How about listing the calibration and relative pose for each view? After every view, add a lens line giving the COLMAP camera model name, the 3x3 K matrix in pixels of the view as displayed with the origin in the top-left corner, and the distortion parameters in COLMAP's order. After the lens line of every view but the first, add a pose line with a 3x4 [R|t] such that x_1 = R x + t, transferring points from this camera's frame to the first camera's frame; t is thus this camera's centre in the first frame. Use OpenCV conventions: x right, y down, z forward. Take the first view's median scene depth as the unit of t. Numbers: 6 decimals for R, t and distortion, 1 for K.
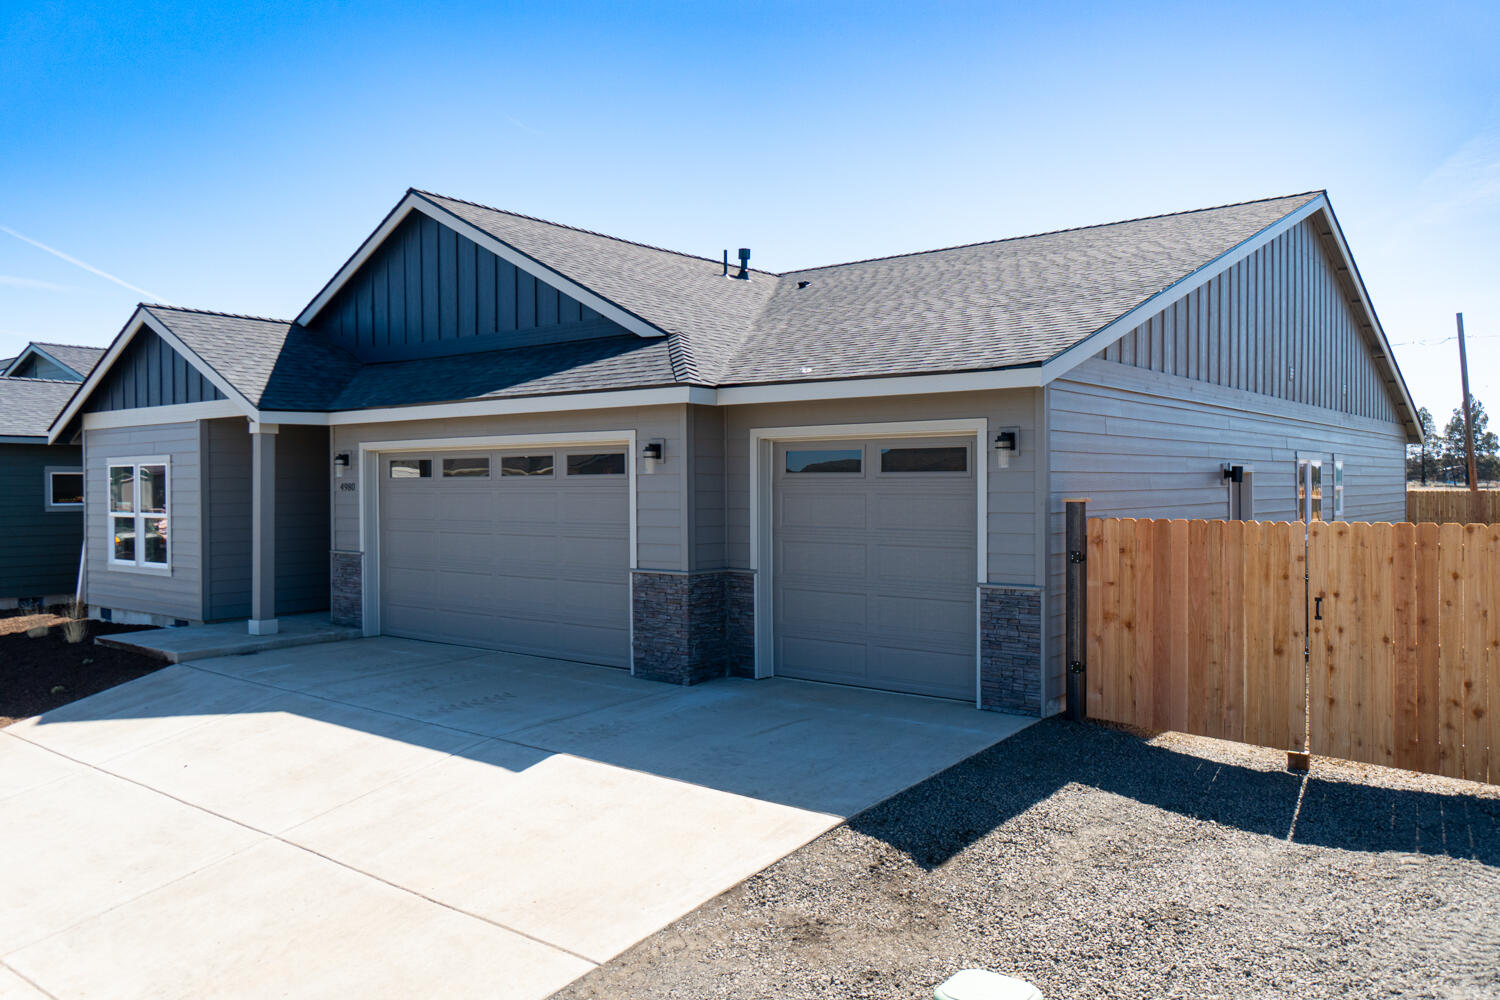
lens RADIAL K [[1141.7, 0, 750.0], [0, 1141.7, 500.0], [0, 0, 1]] dist [0.005969, 0.000452]
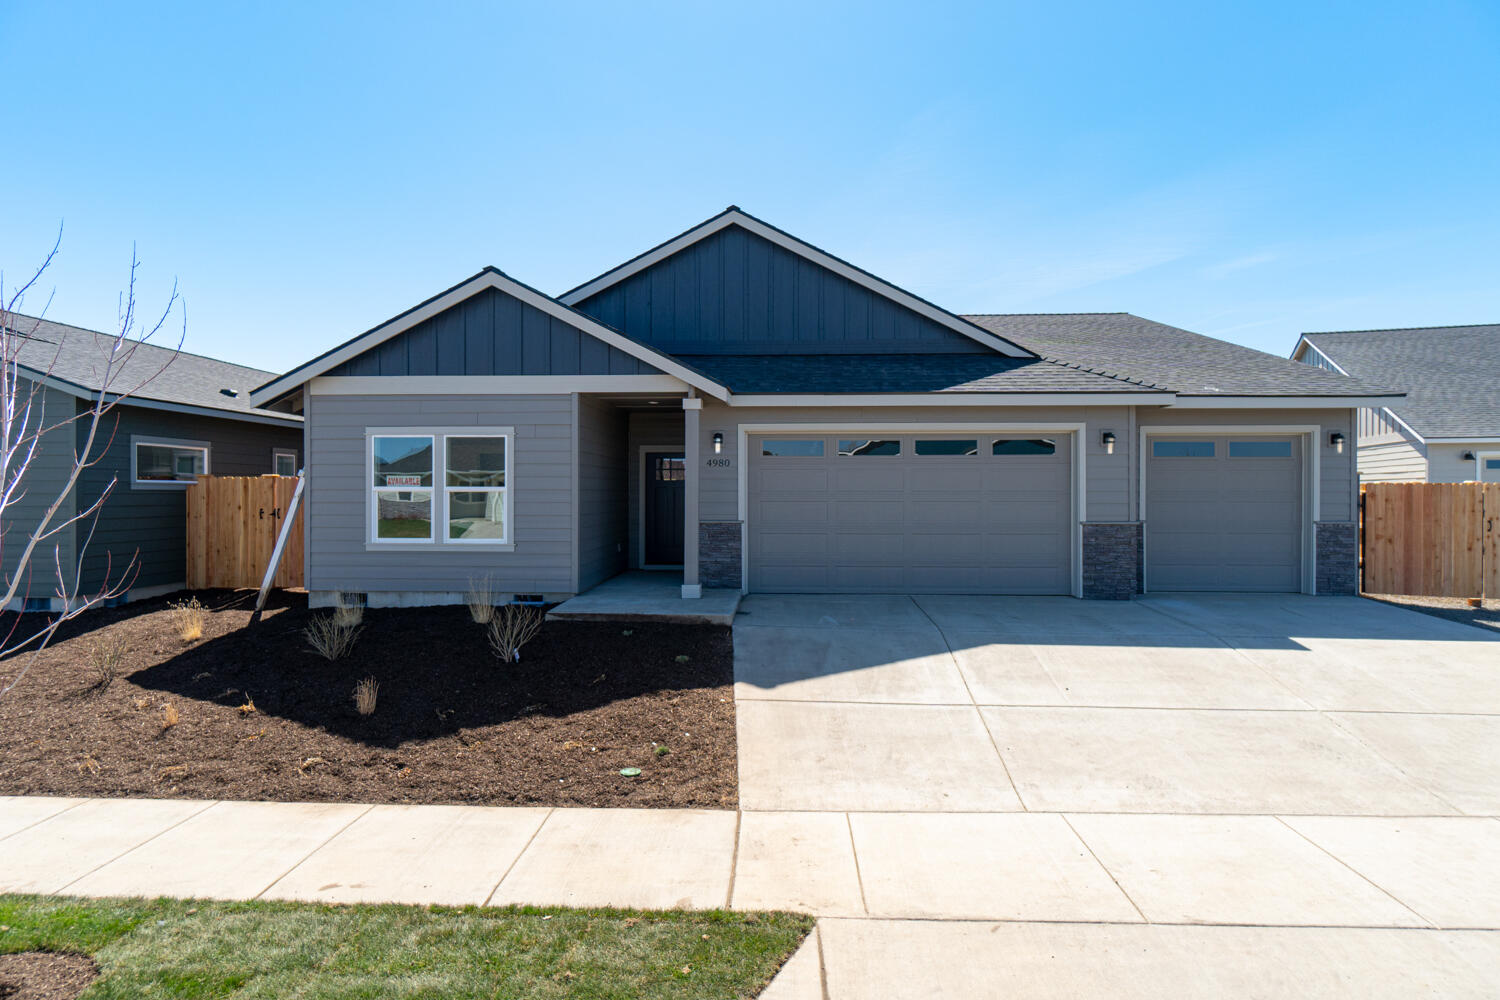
lens RADIAL K [[821.8, 0, 750.0], [0, 821.8, 500.0], [0, 0, 1]] dist [0.002256, 0.000264]
pose [[0.807112, 0.000029, 0.590398, -1.056383], [0.003437, 0.999983, -0.004747, 0.038148], [-0.590388, 0.005860, 0.807098, 0.442016]]
